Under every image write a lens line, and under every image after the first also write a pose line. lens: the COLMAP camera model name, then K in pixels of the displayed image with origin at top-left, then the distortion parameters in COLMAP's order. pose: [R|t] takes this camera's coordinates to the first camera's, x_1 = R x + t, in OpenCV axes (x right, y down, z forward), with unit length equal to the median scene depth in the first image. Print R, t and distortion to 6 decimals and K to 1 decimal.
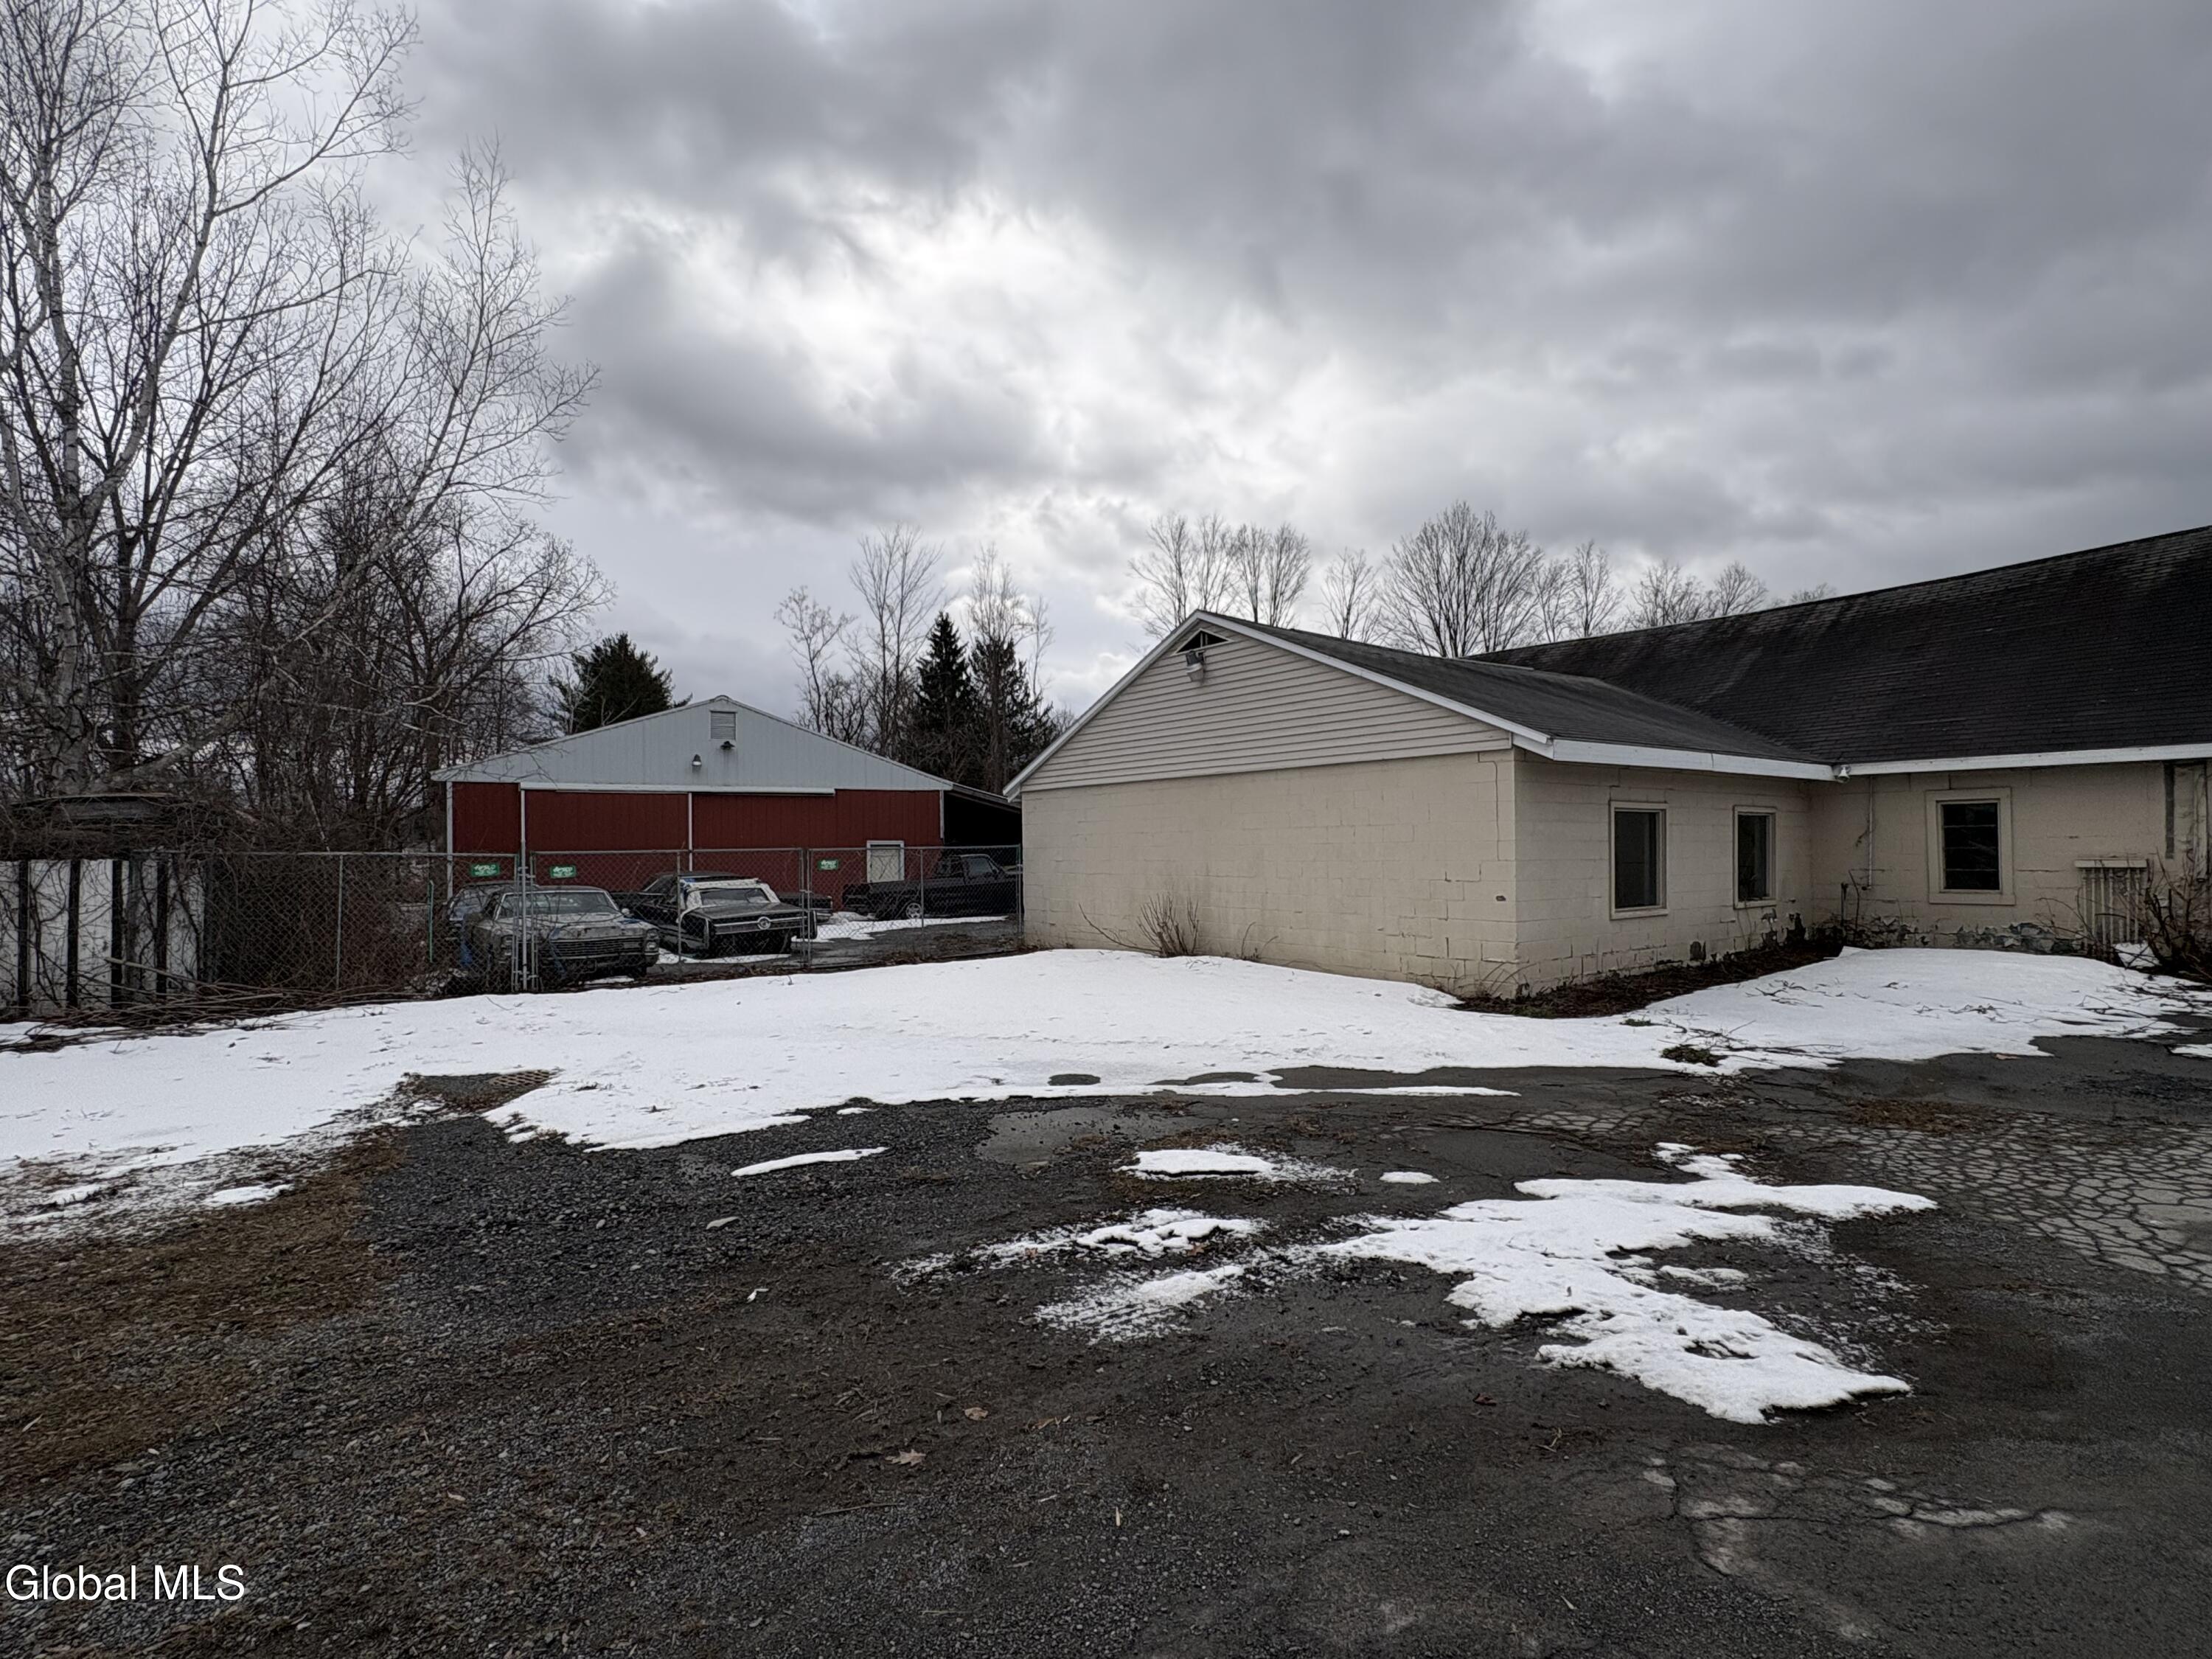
lens RADIAL K [[1057.1, 0, 1106.0], [0, 1057.1, 829.5], [0, 0, 1]] dist [-0.002074, 0.000492]
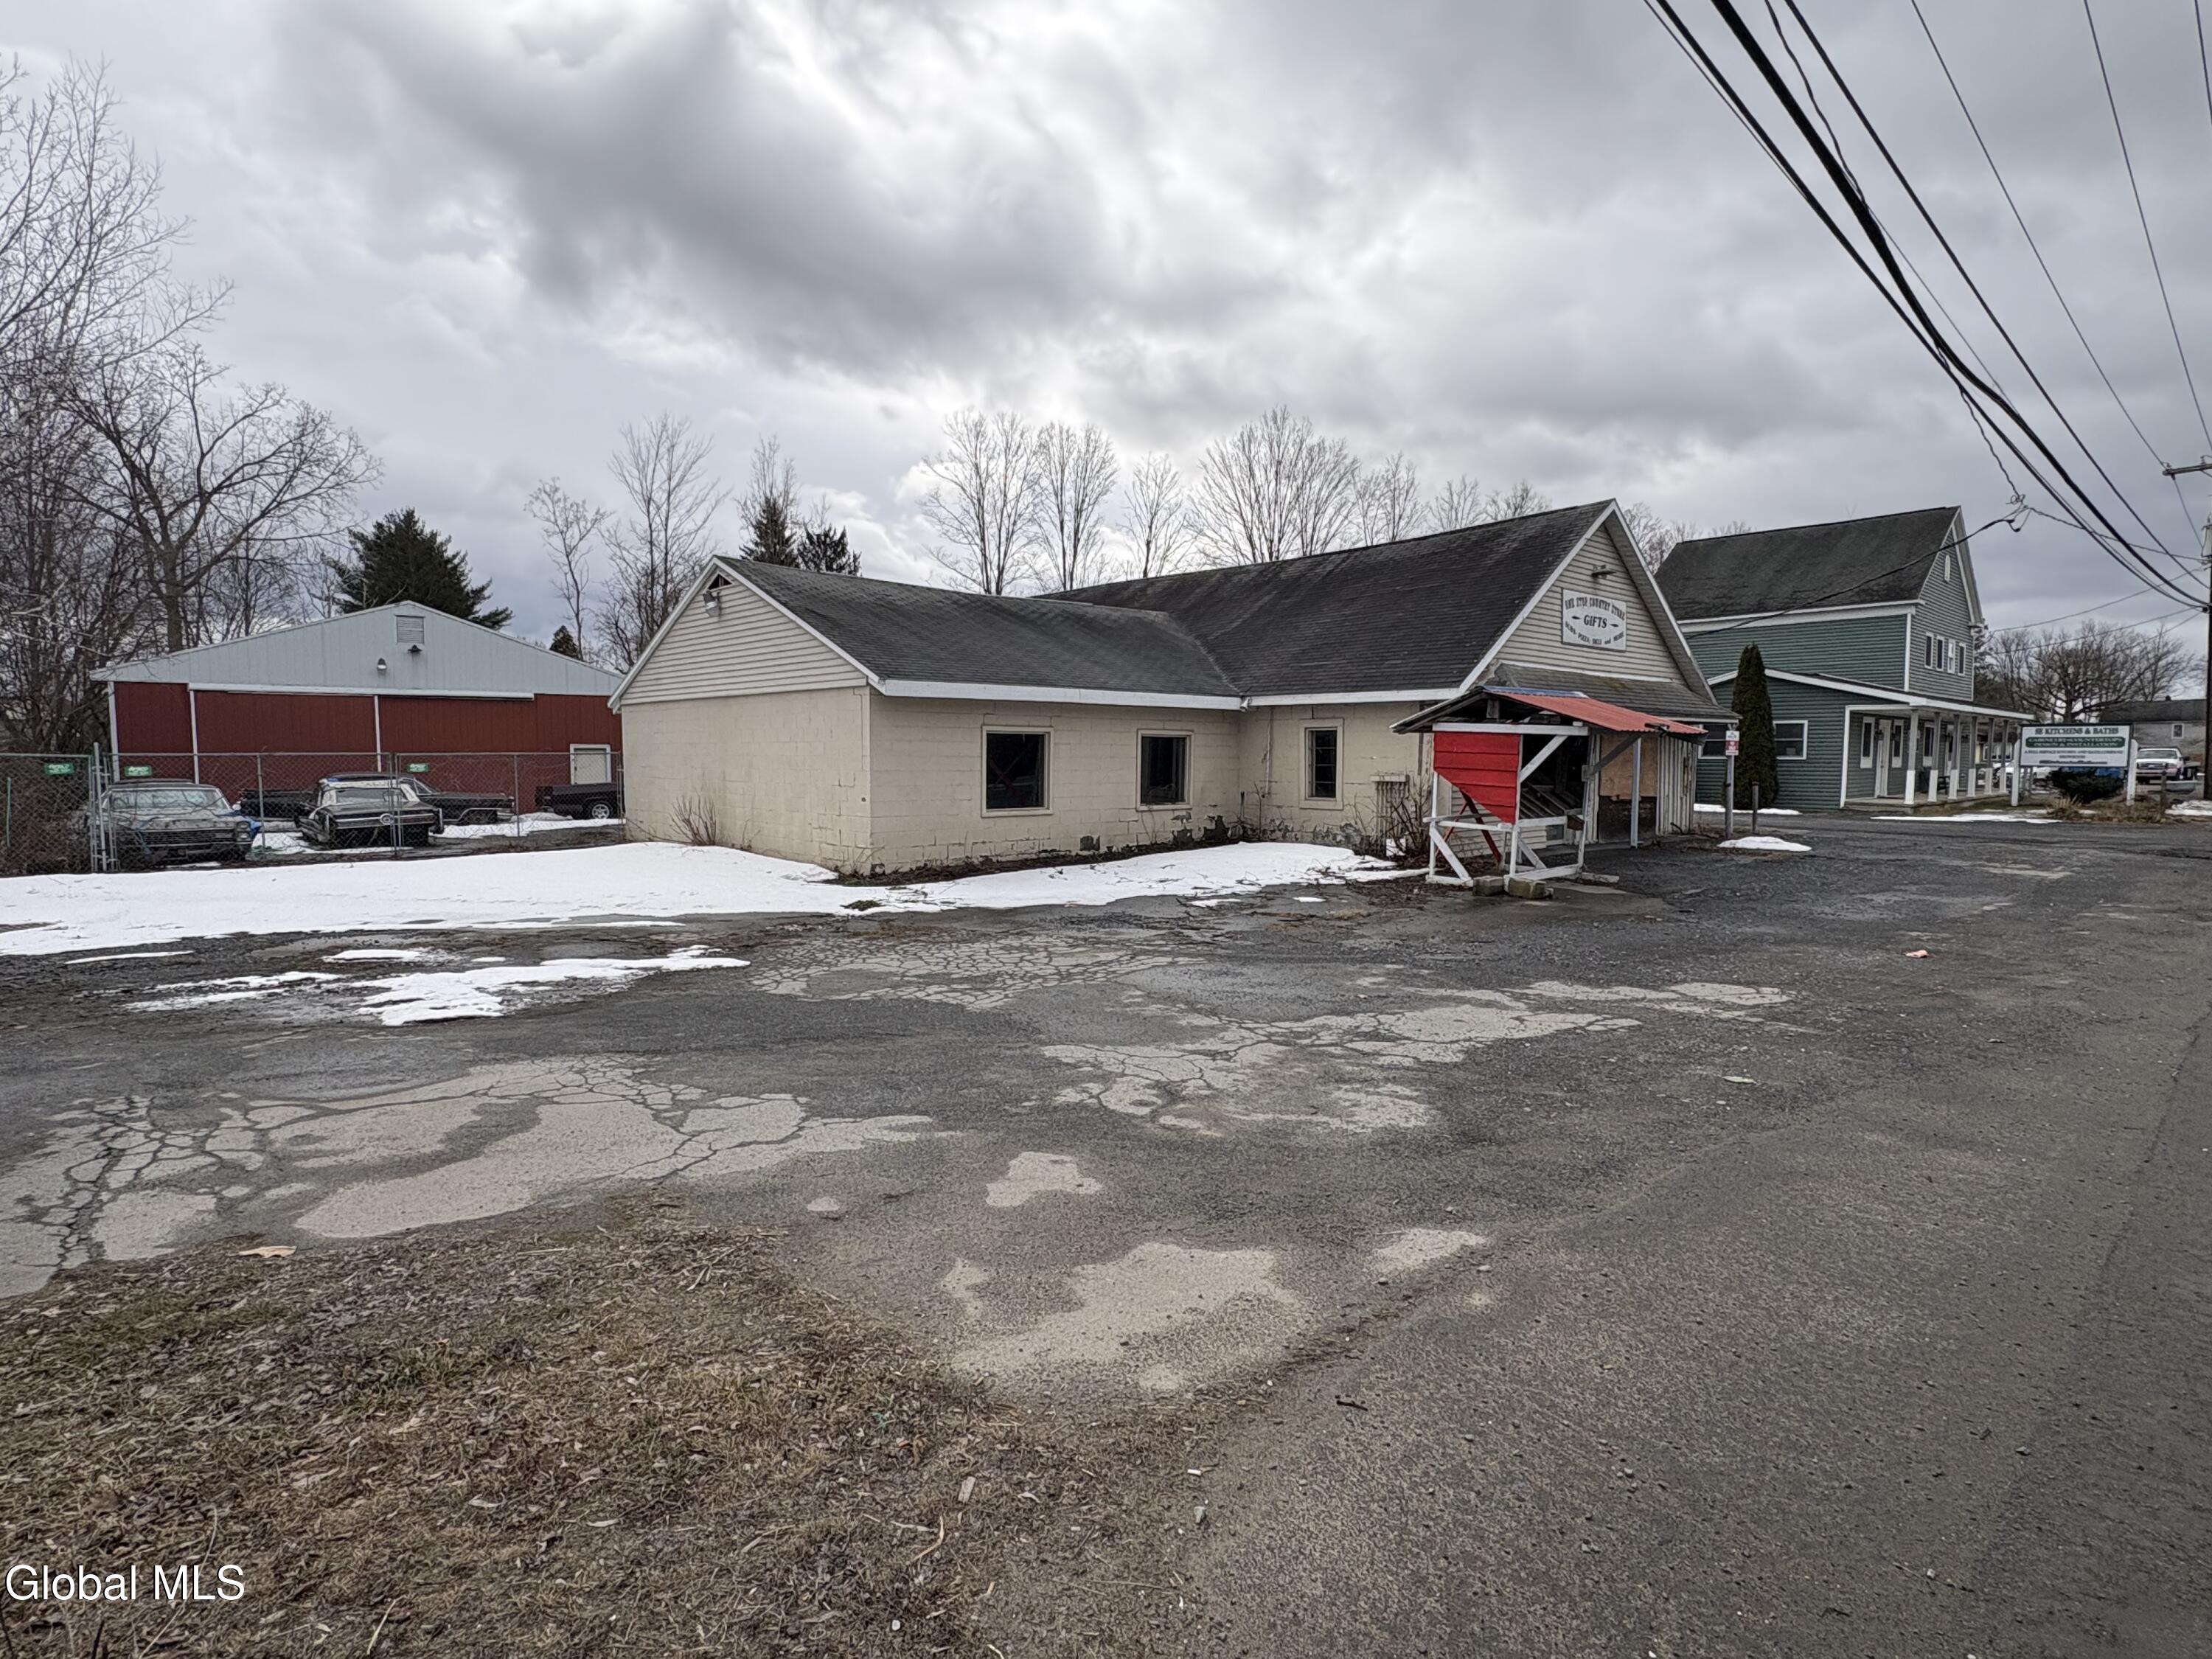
lens RADIAL K [[1127.4, 0, 1106.0], [0, 1127.4, 829.5], [0, 0, 1]] dist [0.001897, 0.000092]
pose [[0.995905, 0.006939, 0.090142, 0.397897], [-0.014651, 0.996259, 0.085172, -0.015560], [-0.089214, -0.086144, 0.992280, -0.307157]]
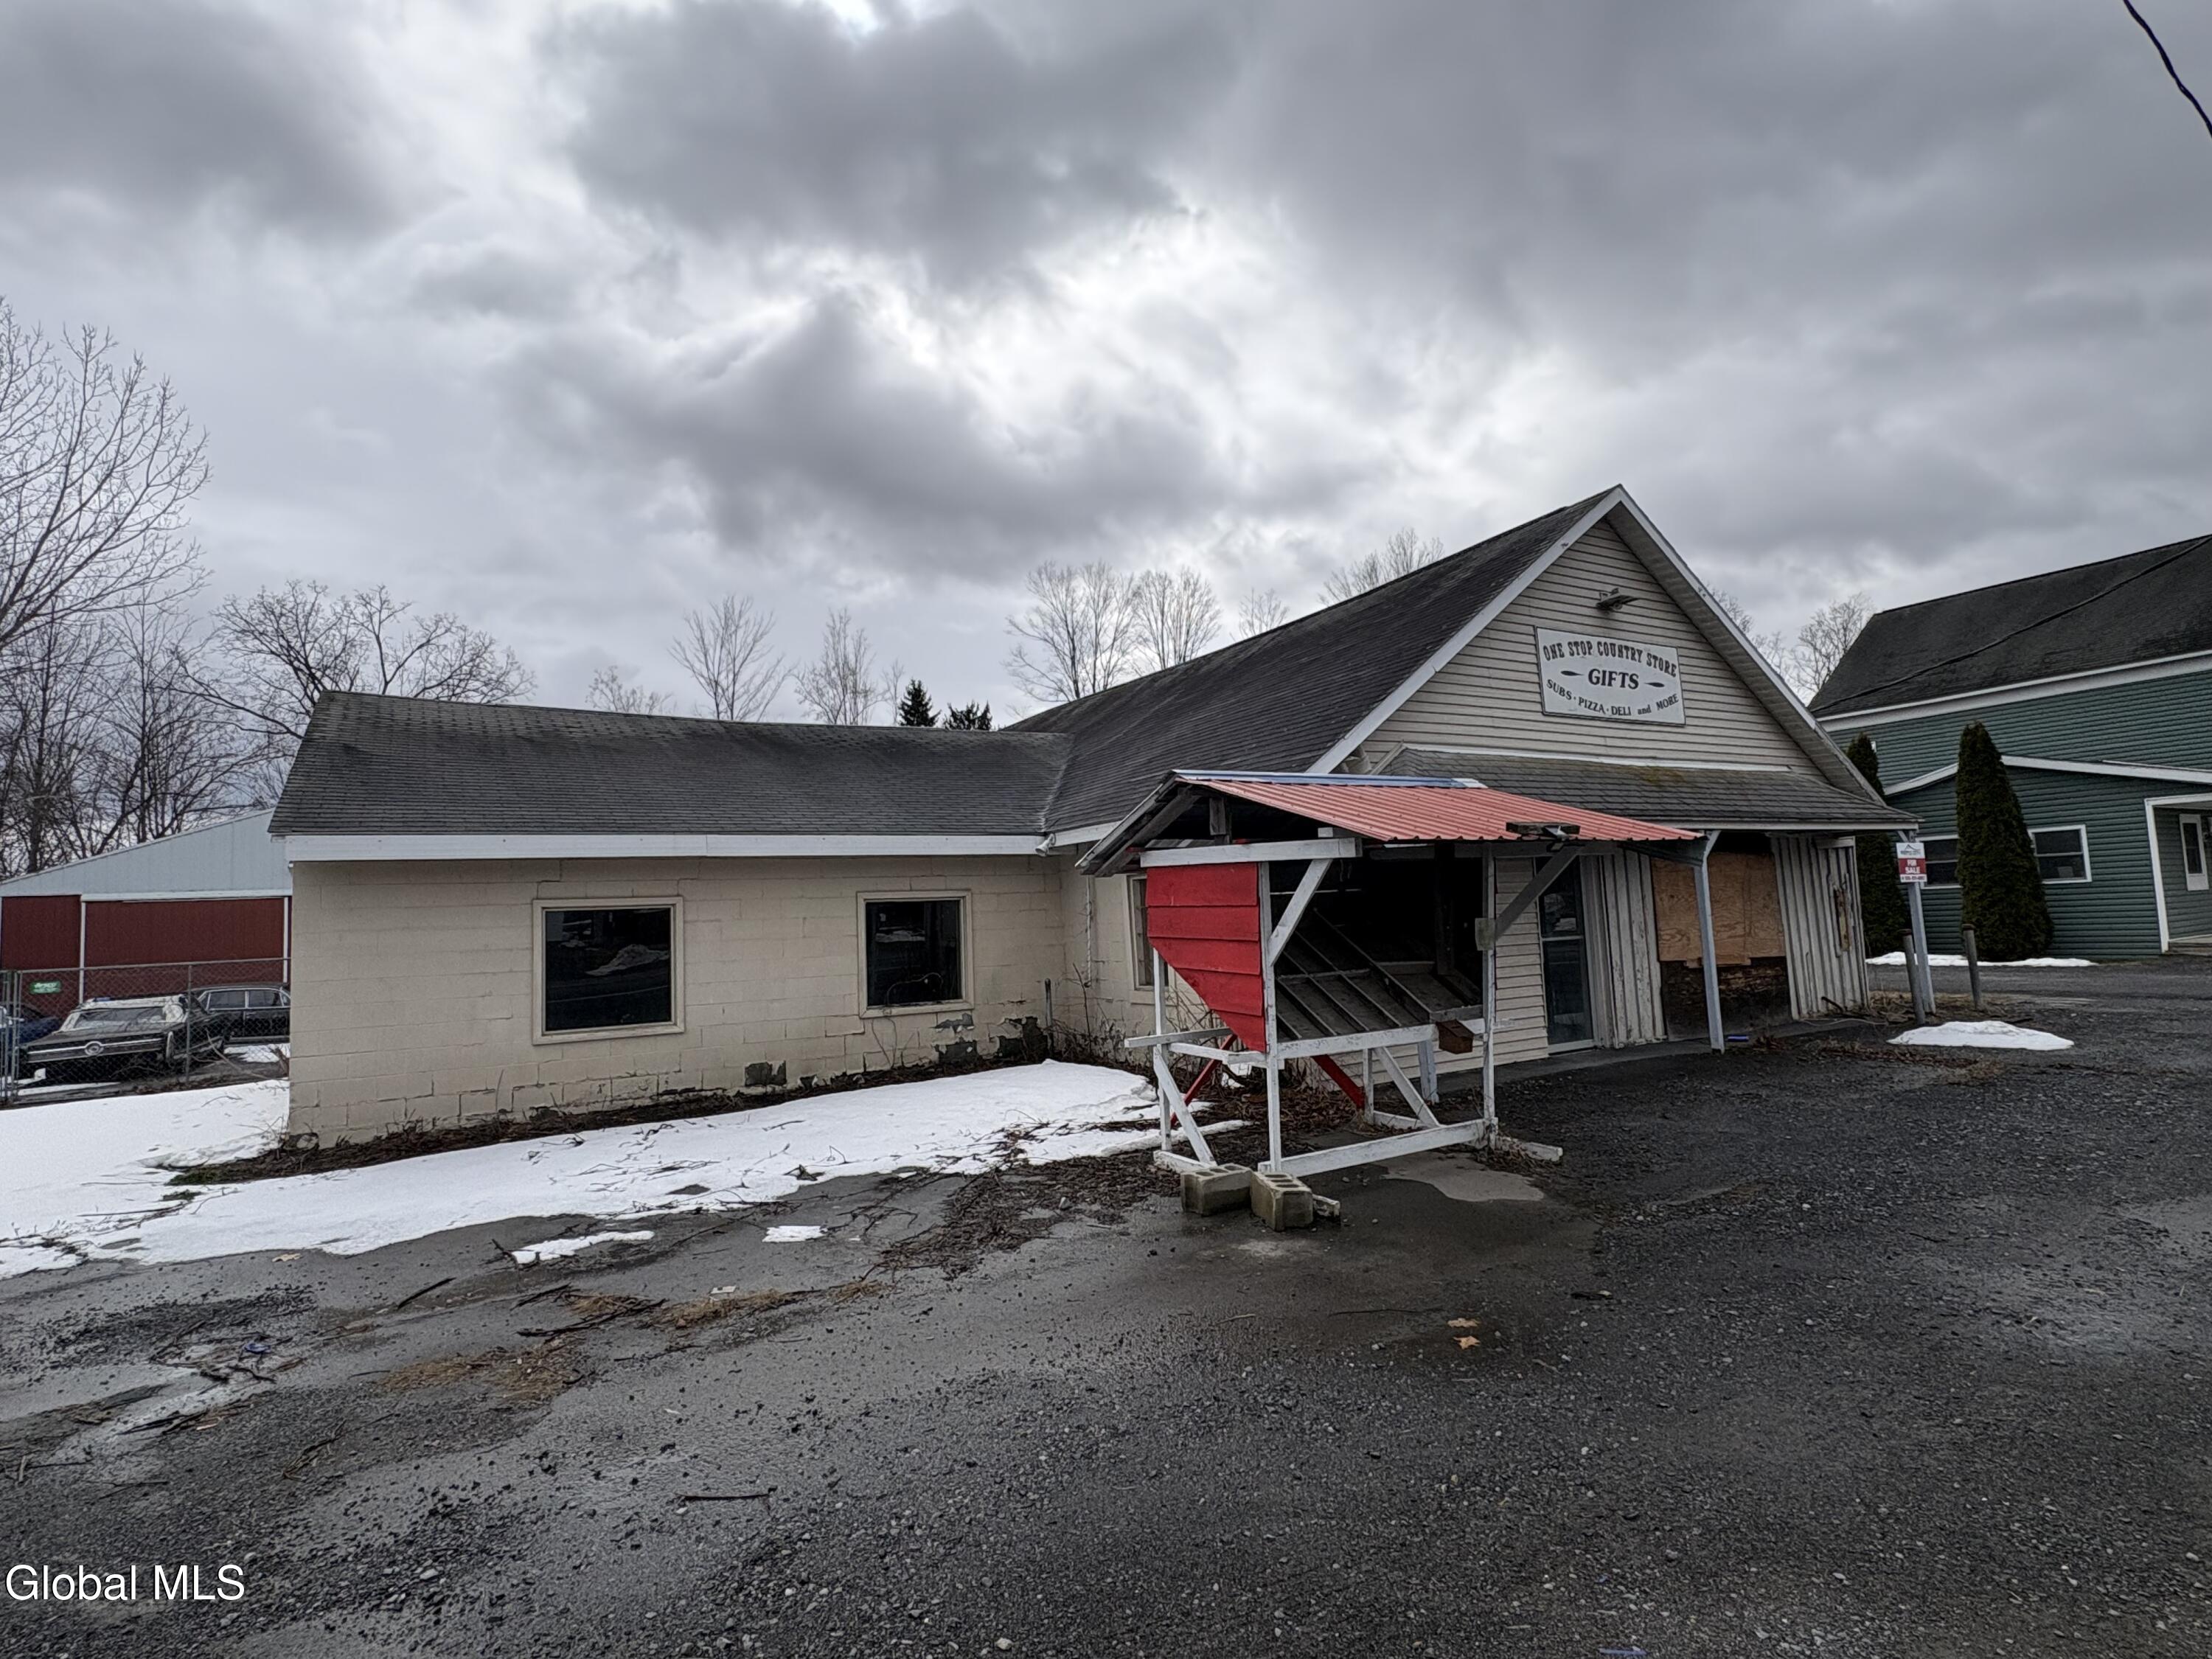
lens RADIAL K [[1127.4, 0, 1106.0], [0, 1127.4, 829.5], [0, 0, 1]] dist [0.001897, 0.000092]
pose [[0.994030, -0.042896, -0.100321, 0.798667], [0.036601, 0.997293, -0.063770, -0.007122], [0.102785, 0.059717, 0.992909, 0.132910]]
